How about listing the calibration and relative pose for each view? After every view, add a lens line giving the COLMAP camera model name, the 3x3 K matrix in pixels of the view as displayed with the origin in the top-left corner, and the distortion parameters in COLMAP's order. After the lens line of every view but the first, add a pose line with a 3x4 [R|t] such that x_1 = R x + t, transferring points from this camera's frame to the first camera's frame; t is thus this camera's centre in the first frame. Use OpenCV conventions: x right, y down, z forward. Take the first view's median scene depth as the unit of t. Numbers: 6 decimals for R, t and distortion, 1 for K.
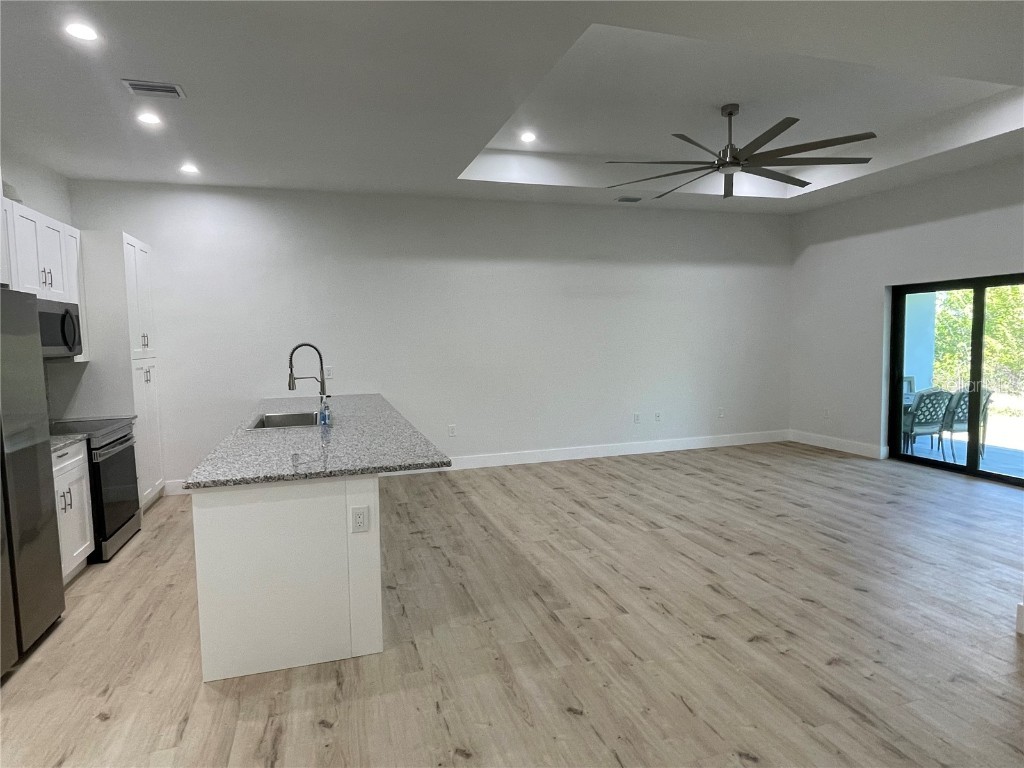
lens RADIAL K [[583.4, 0, 506.2], [0, 583.4, 381.3], [0, 0, 1]] dist [0.000267, -0.001221]
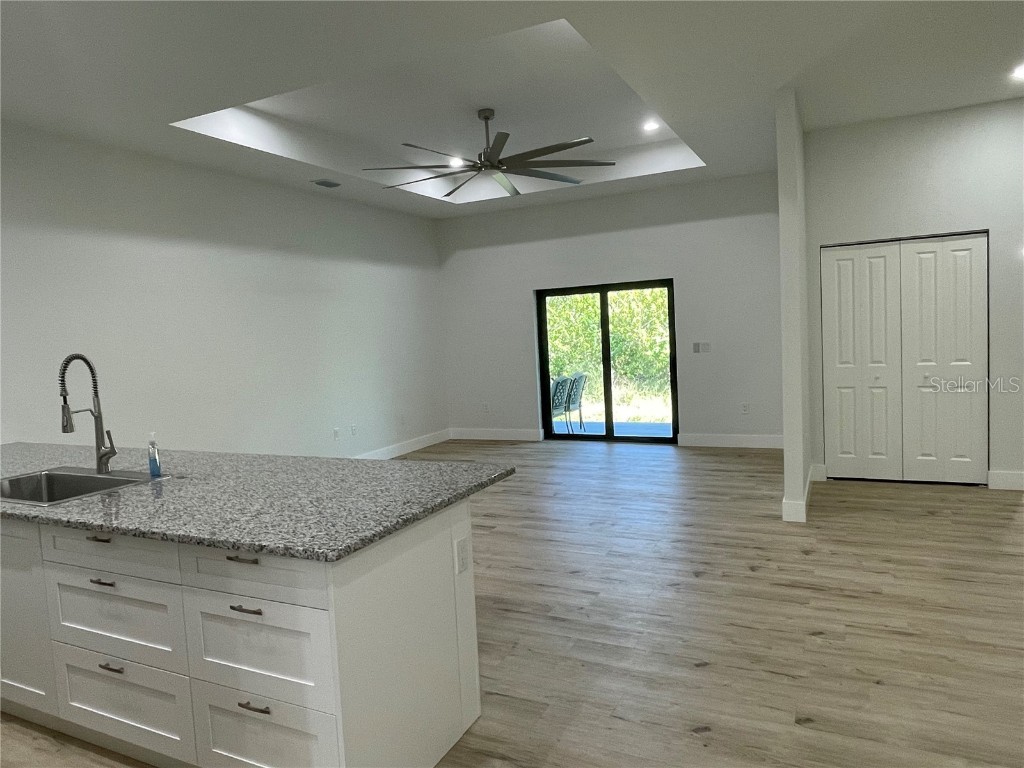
lens RADIAL K [[674.7, 0, 493.7], [0, 674.7, 380.6], [0, 0, 1]] dist [0.005315, -0.025902]
pose [[0.704477, -0.071660, 0.706100, -0.510323], [0.095255, 0.995435, 0.005987, -0.000438], [-0.703305, 0.063041, 0.708087, 0.183120]]
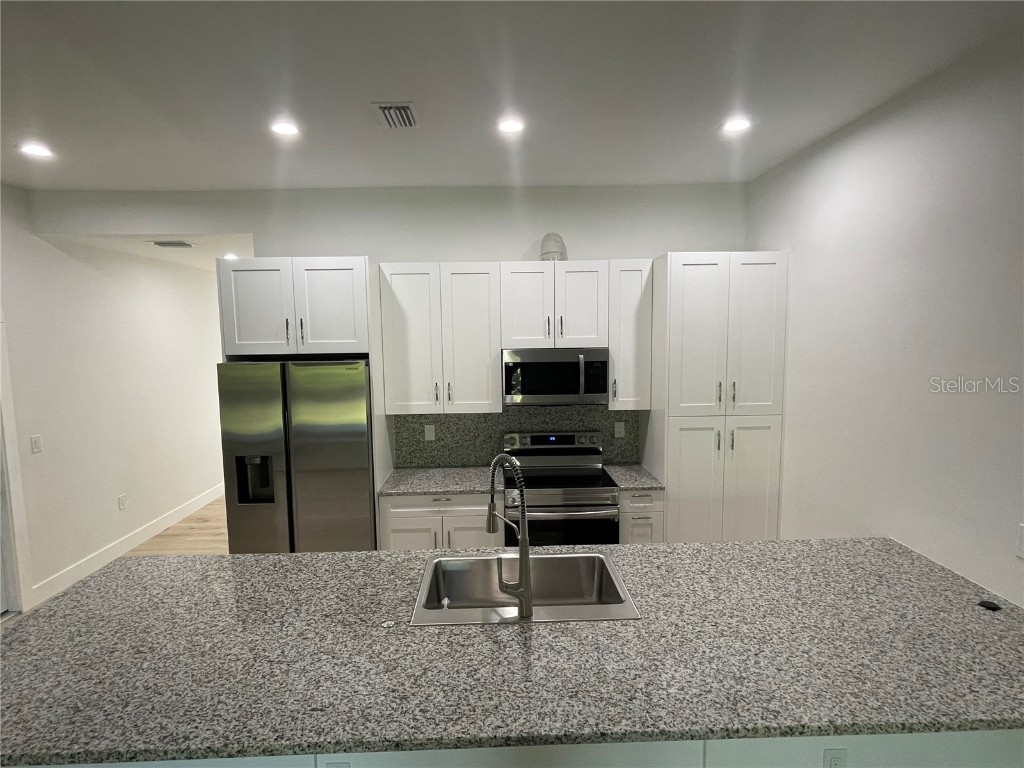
lens RADIAL K [[517.5, 0, 507.6], [0, 517.5, 378.8], [0, 0, 1]] dist [-0.000863, 0.000980]
pose [[-0.273735, 0.119242, -0.954385, 0.080089], [-0.053935, 0.988821, 0.139014, -0.186767], [0.960292, 0.089528, -0.264244, 1.054173]]
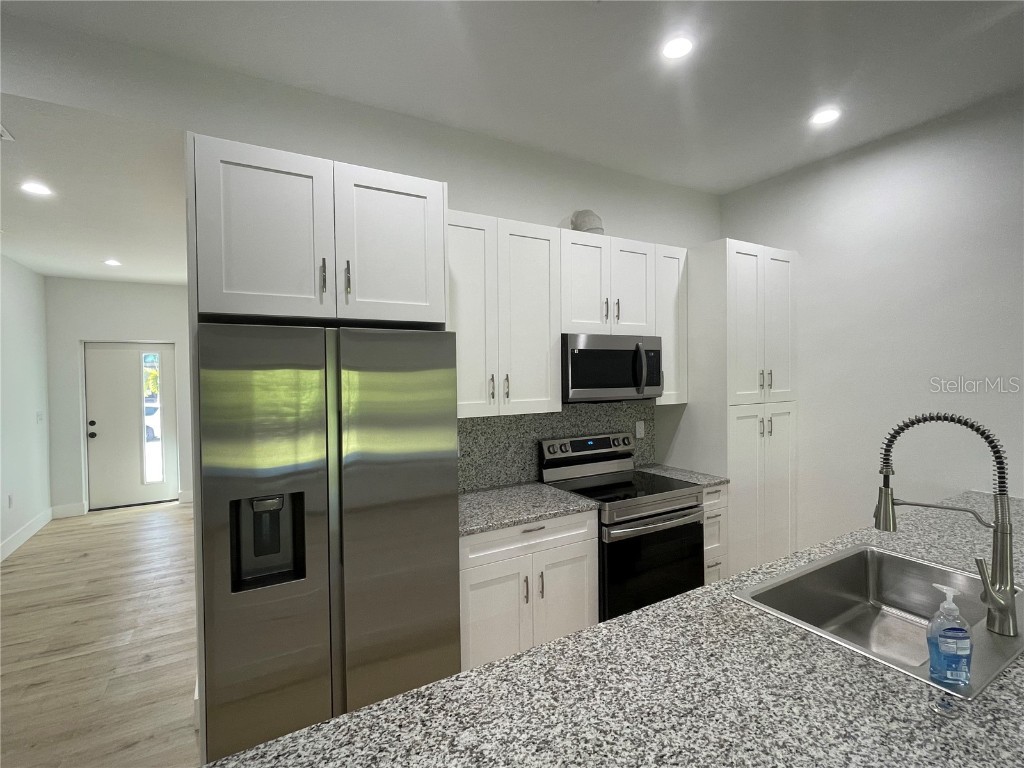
lens RADIAL K [[484.2, 0, 508.6], [0, 484.2, 380.2], [0, 0, 1]] dist [-0.003744, 0.000136]
pose [[0.225623, 0.040431, -0.973375, -0.101241], [-0.068858, 0.997301, 0.025464, -0.072484], [0.971778, 0.061279, 0.227798, 0.626257]]
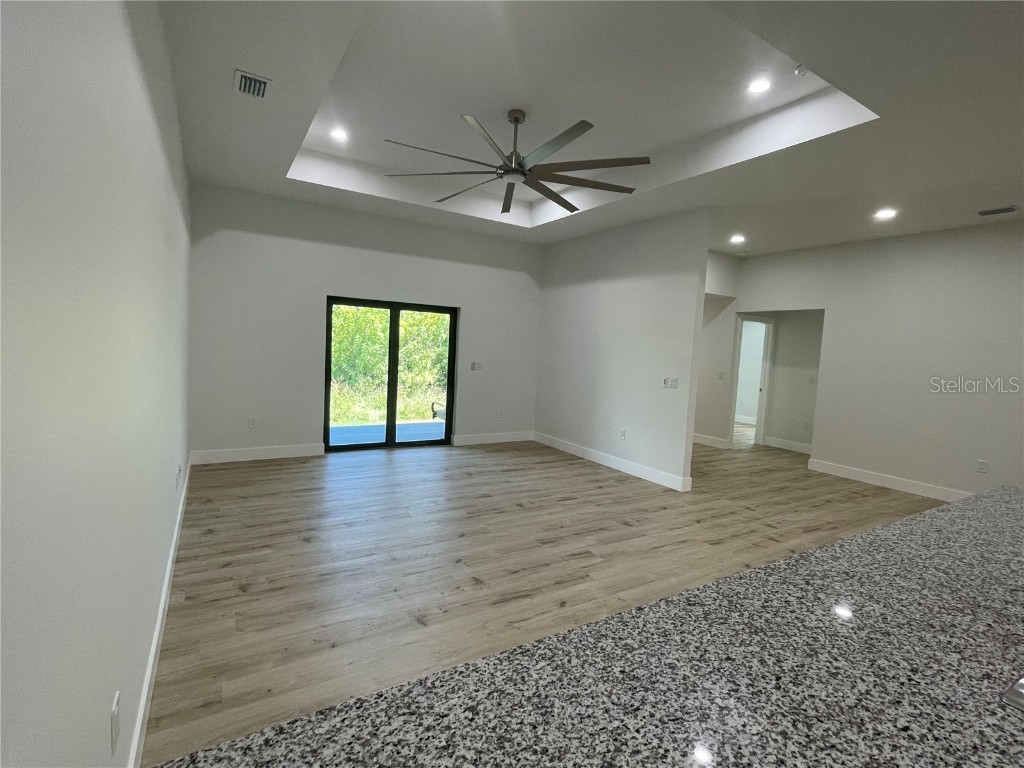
lens RADIAL K [[484.2, 0, 508.6], [0, 484.2, 380.2], [0, 0, 1]] dist [-0.003744, 0.000136]
pose [[-0.237239, -0.064854, 0.969284, -0.449395], [0.027730, 0.996910, 0.073490, -0.090363], [-0.971056, 0.044313, -0.234707, 1.290138]]
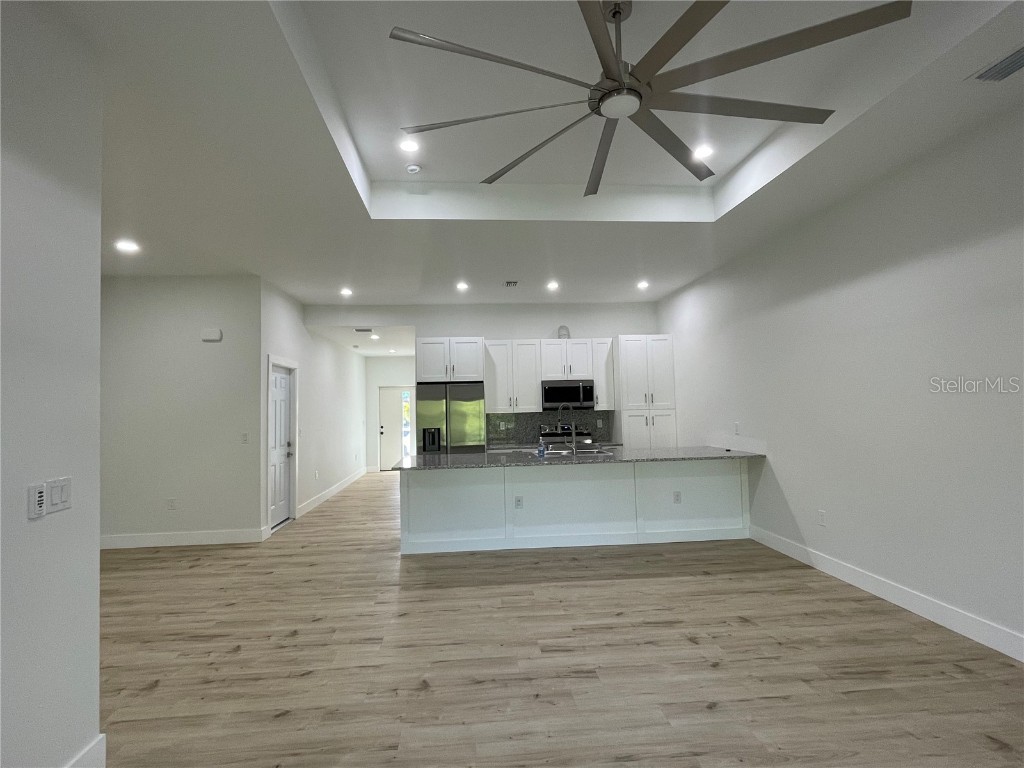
lens RADIAL K [[517.5, 0, 507.6], [0, 517.5, 378.8], [0, 0, 1]] dist [-0.000863, 0.000980]
pose [[-0.213035, -0.027031, -0.976671, 0.945168], [-0.048634, 0.998671, -0.017032, -0.093156], [0.975833, 0.043871, -0.214066, 1.074942]]
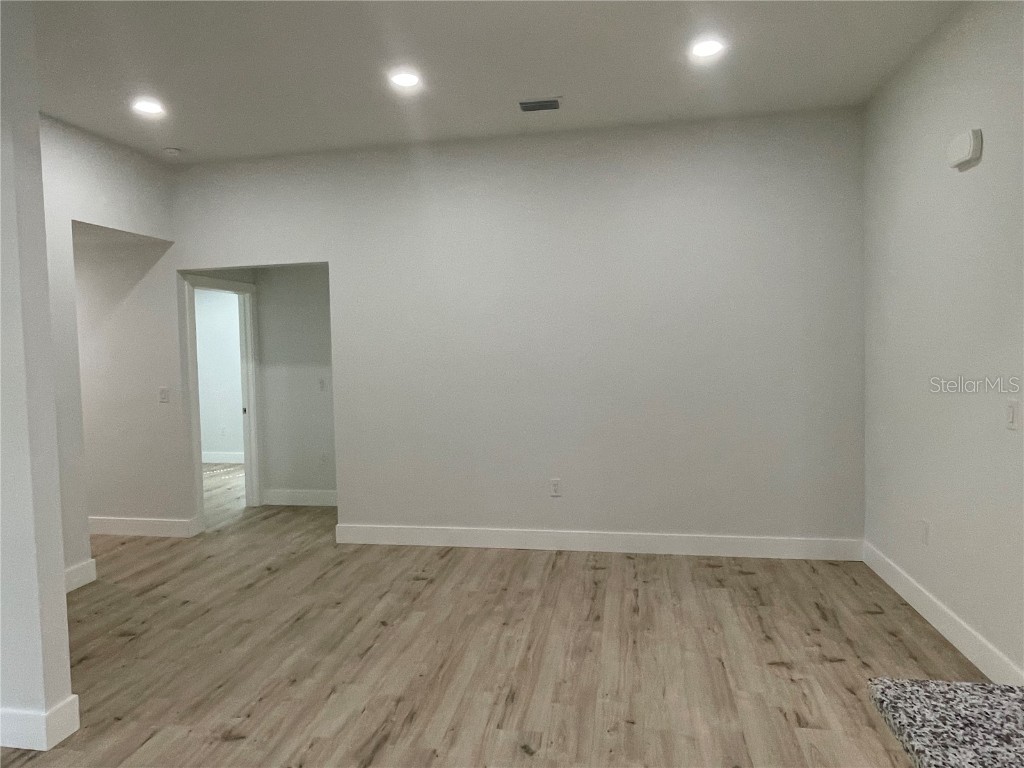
lens RADIAL K [[661.3, 0, 501.9], [0, 661.3, 375.4], [0, 0, 1]] dist [0.003386, 0.001267]
pose [[-0.879109, 0.020176, 0.476194, -0.057974], [0.078463, 0.991598, 0.102840, -0.070240], [-0.470119, 0.127771, -0.873306, 0.898278]]
